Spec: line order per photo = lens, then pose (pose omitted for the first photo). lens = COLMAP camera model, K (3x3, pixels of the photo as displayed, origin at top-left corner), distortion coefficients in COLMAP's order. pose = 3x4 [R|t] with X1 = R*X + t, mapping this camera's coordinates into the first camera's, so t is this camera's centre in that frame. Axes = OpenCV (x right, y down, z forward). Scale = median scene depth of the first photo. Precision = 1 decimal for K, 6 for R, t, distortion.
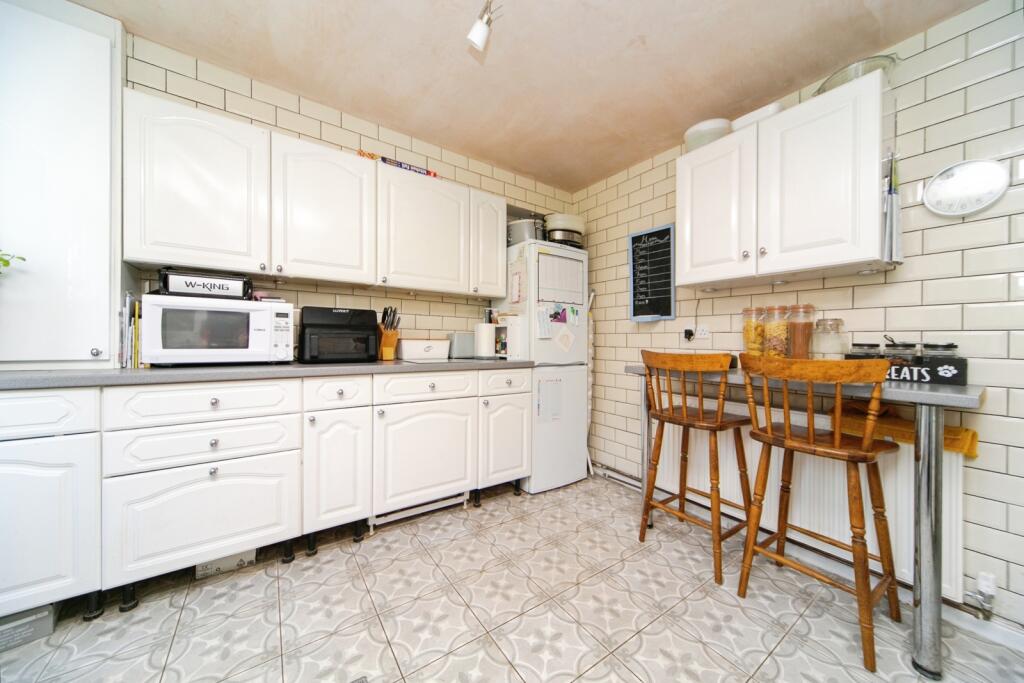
lens RADIAL K [[350.9, 0, 512.1], [0, 350.9, 335.5], [0, 0, 1]] dist [0.001116, 0.000163]
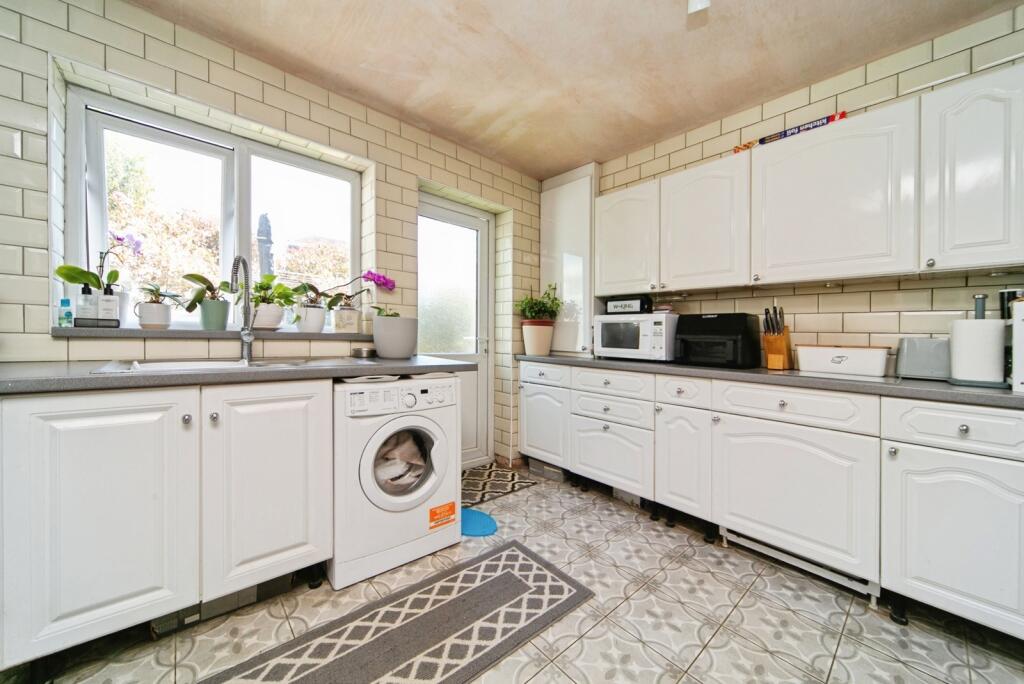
lens RADIAL K [[369.9, 0, 511.9], [0, 369.9, 342.4], [0, 0, 1]] dist [0.001083, 0.000137]
pose [[0.109848, 0.007401, -0.993921, 0.580947], [-0.008530, 0.999942, 0.006503, 0.005069], [0.993912, 0.007763, 0.109905, 0.324541]]
